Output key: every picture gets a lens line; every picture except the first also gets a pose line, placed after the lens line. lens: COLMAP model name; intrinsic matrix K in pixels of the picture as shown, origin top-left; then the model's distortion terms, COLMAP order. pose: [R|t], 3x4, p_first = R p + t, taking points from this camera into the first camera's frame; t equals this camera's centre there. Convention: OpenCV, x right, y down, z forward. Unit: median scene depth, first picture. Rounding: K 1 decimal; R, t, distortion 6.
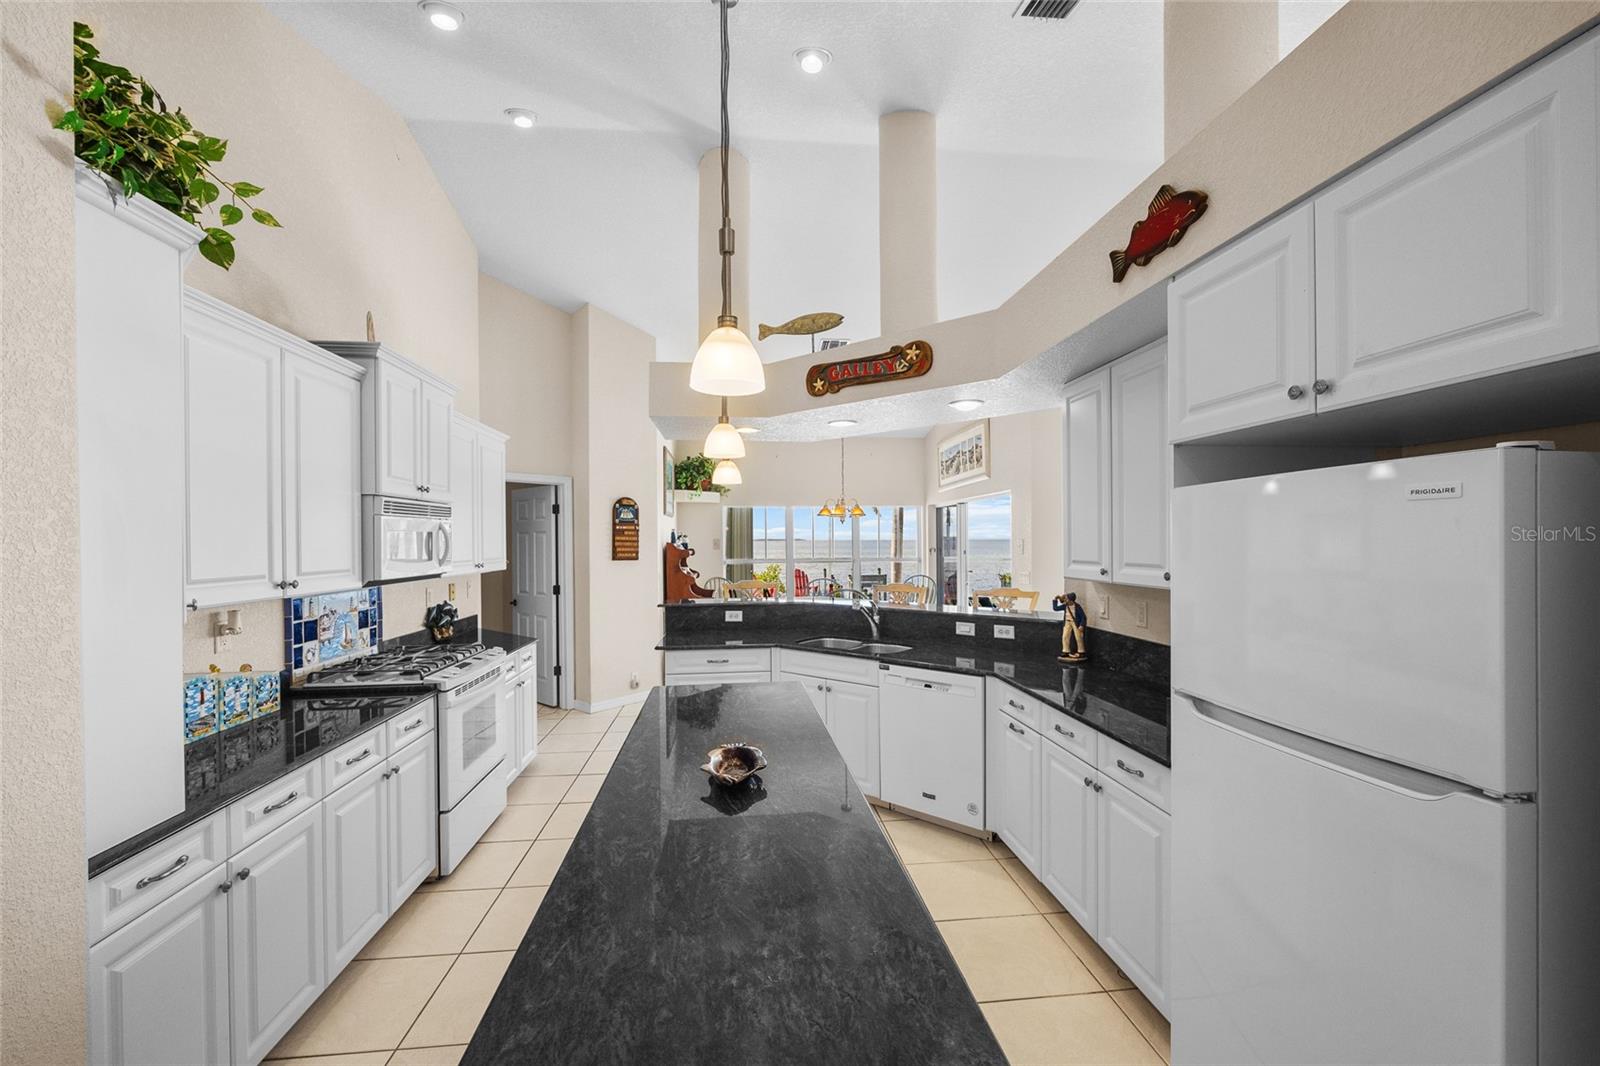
lens RADIAL K [[640.6, 0, 811.0], [0, 640.6, 541.3], [0, 0, 1]] dist [-0.004346, 0.000497]
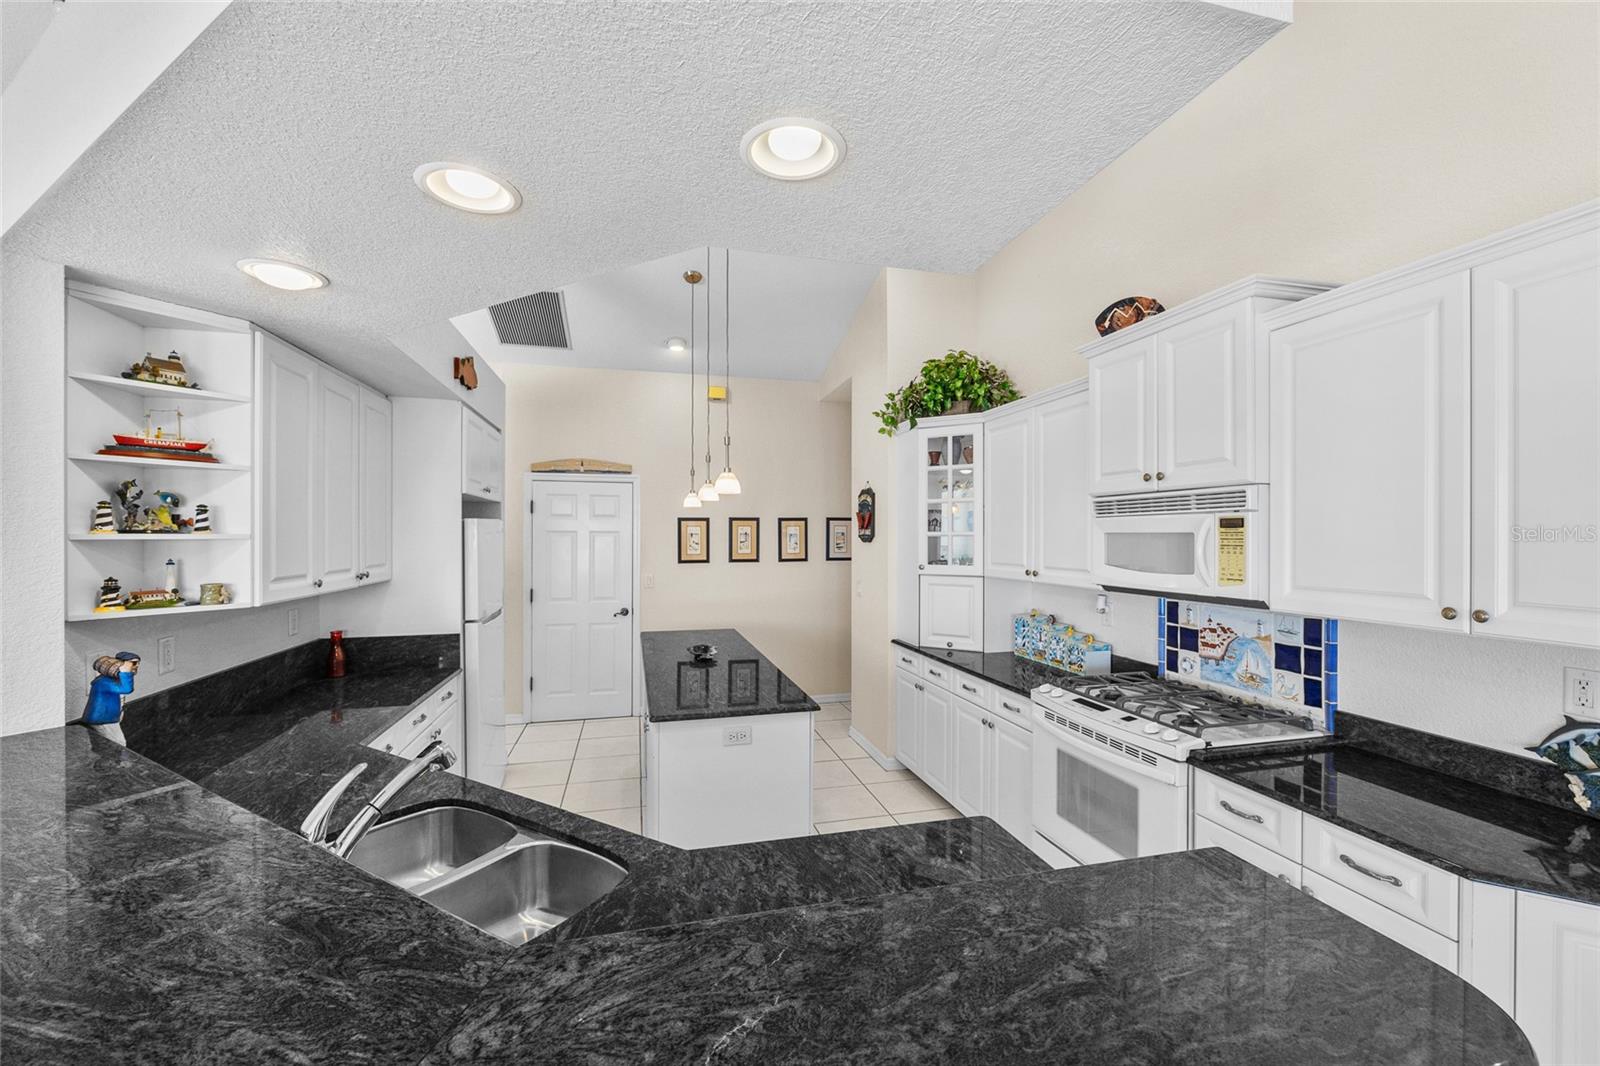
lens RADIAL K [[640.6, 0, 795.0], [0, 640.6, 534.5], [0, 0, 1]] dist [-0.004346, 0.000497]
pose [[-0.992658, 0.006896, -0.120757, -0.086500], [0.006719, 0.999976, 0.001879, -0.016056], [0.120768, 0.001053, -0.992680, 1.599177]]
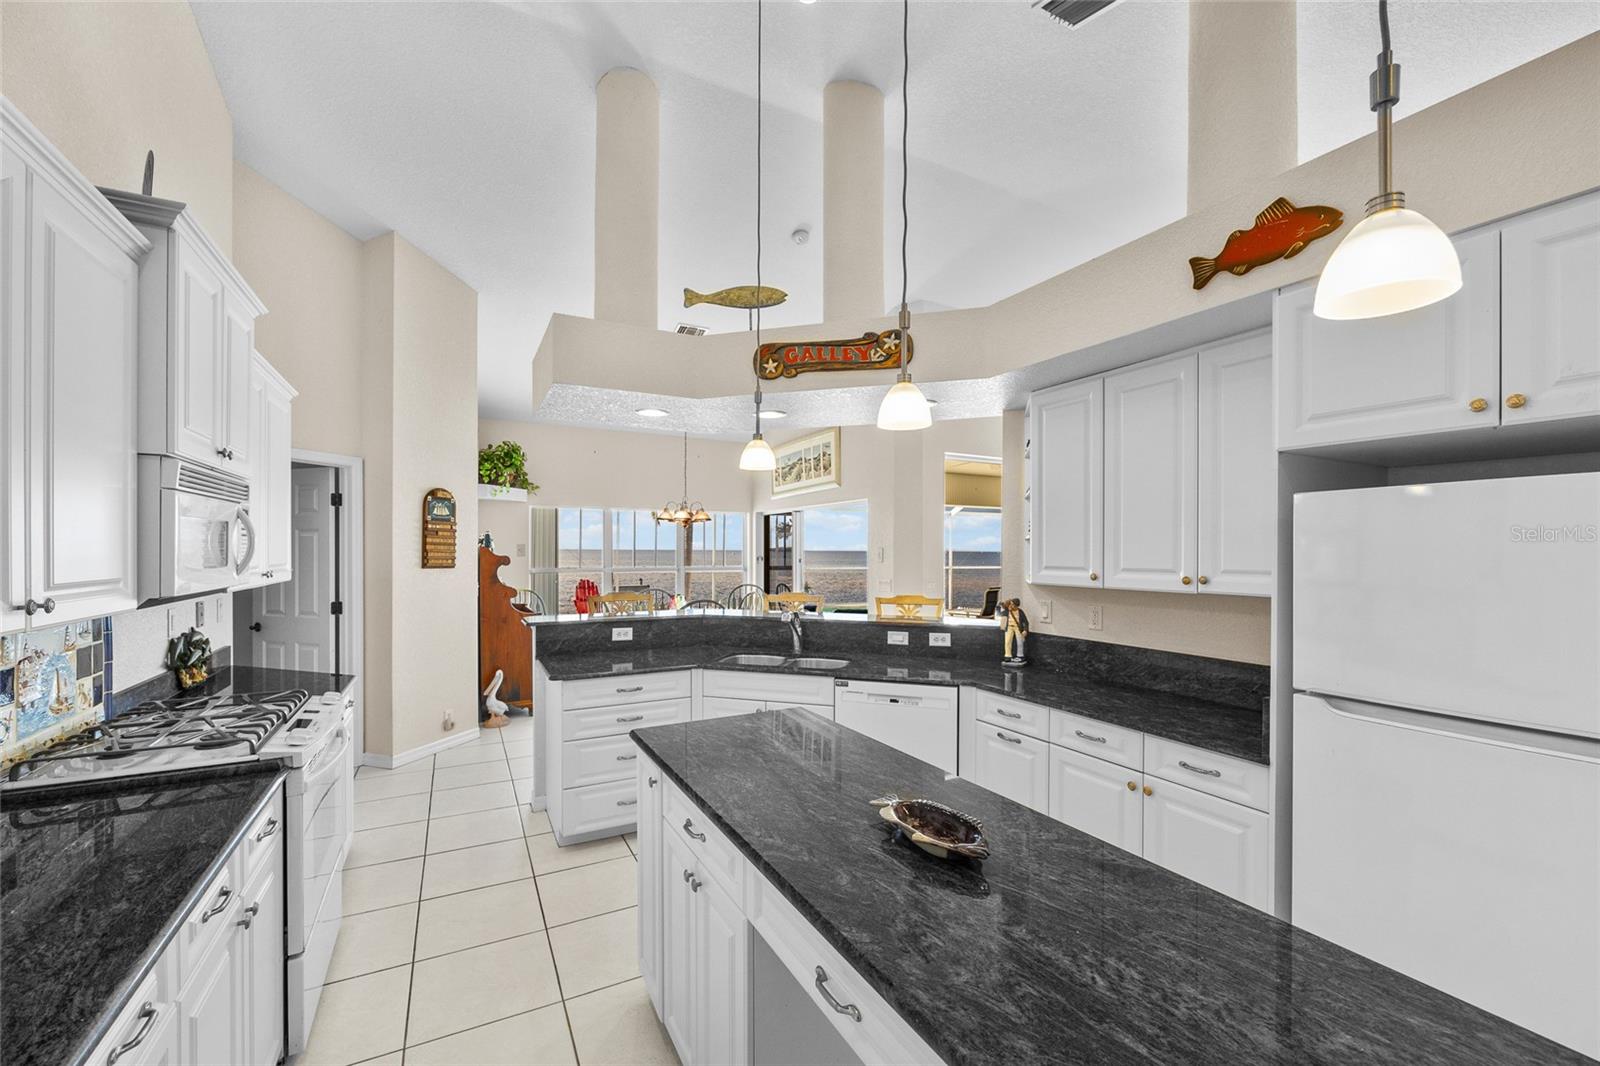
lens RADIAL K [[640.6, 0, 804.2], [0, 640.6, 552.2], [0, 0, 1]] dist [-0.004346, 0.000497]
pose [[0.928005, 0.009647, 0.372442, -0.286370], [-0.010033, 0.999949, -0.000904, 0.010624], [-0.372432, -0.002898, 0.928055, 0.178955]]
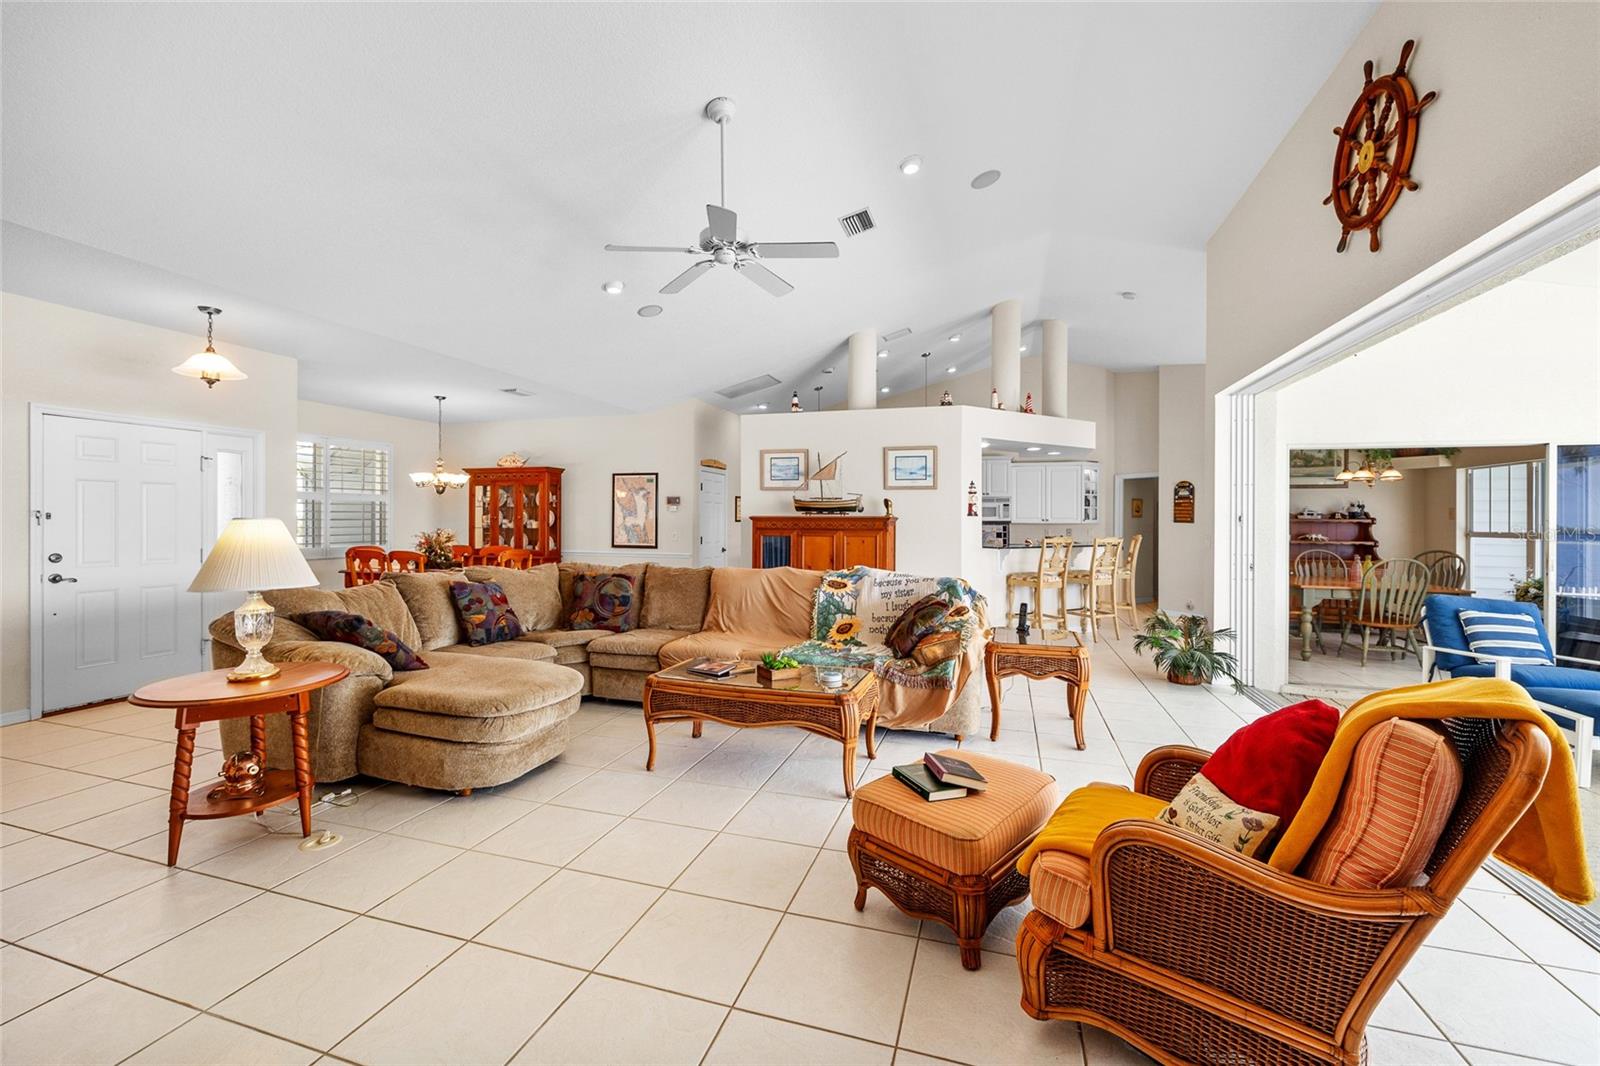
lens RADIAL K [[640.6, 0, 801.7], [0, 640.6, 522.8], [0, 0, 1]] dist [-0.004346, 0.000497]
pose [[-0.415419, 0.006644, -0.909606, 2.520151], [-0.004791, 0.999943, 0.009492, 0.033853], [0.909617, 0.008301, -0.415364, 1.393885]]
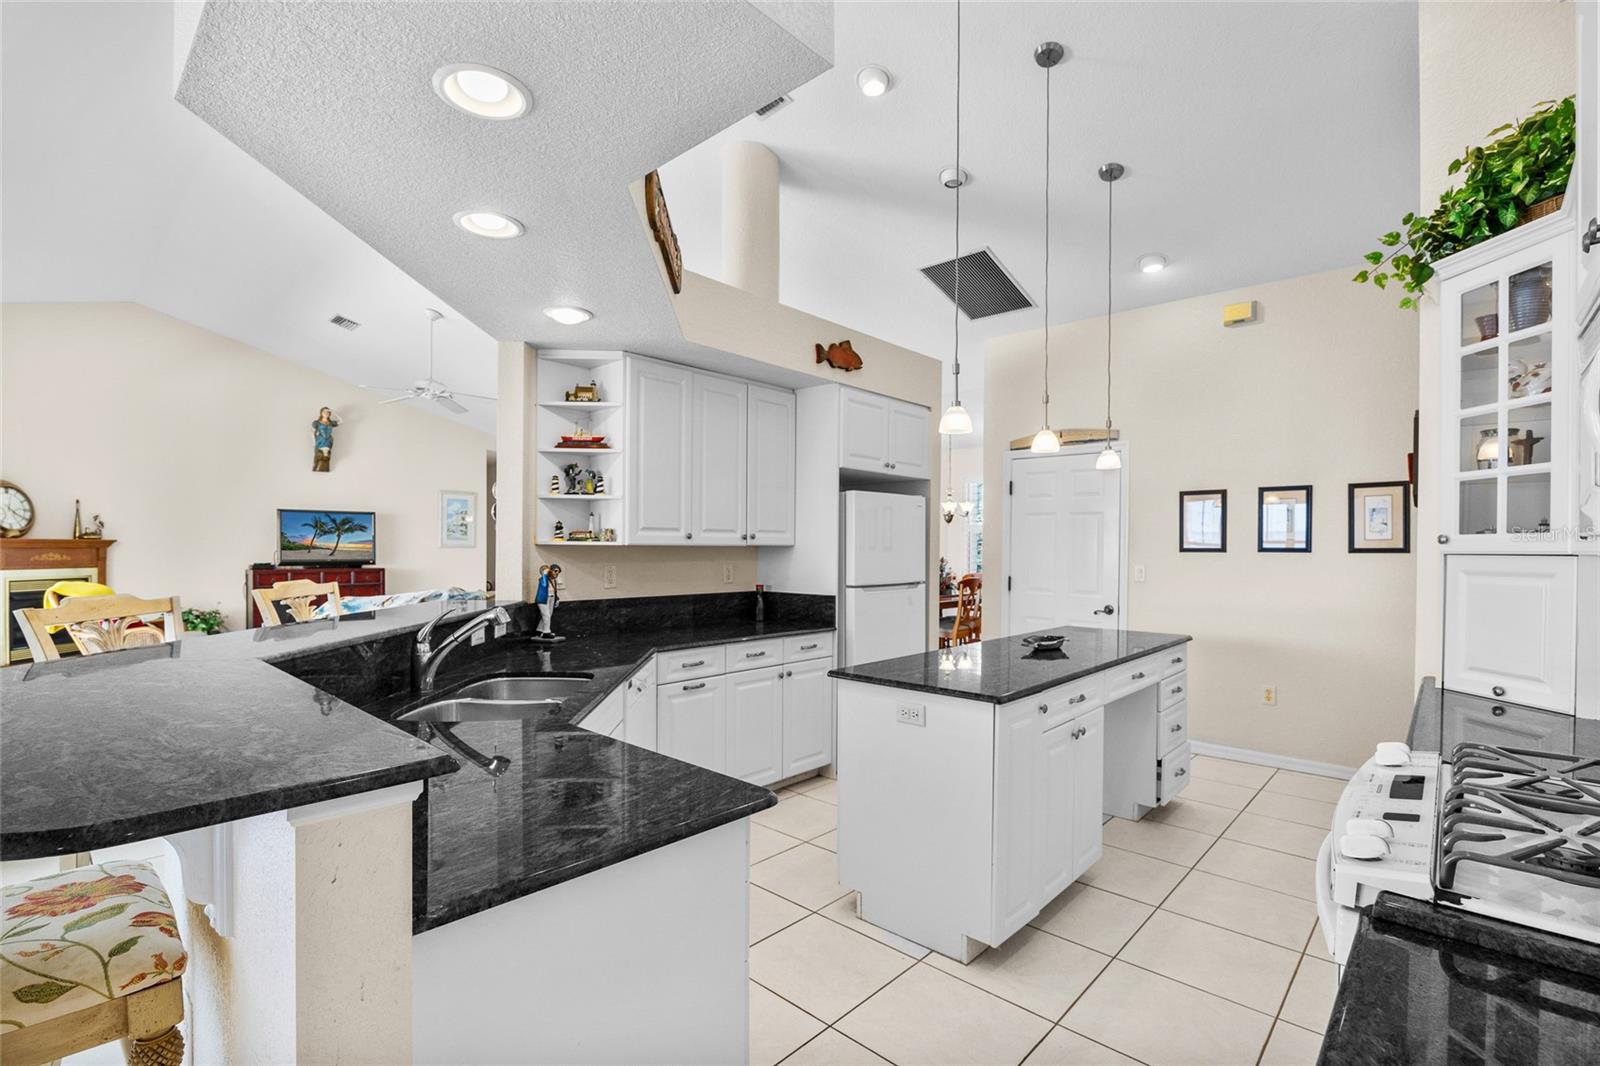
lens RADIAL K [[725.7, 0, 796.4], [0, 725.7, 549.9], [0, 0, 1]] dist [-0.005897, -0.000829]
pose [[-0.645380, -0.000669, 0.763862, -0.589923], [-0.002481, 0.999996, -0.001220, 0.059976], [-0.763858, -0.002682, -0.645379, 1.398820]]
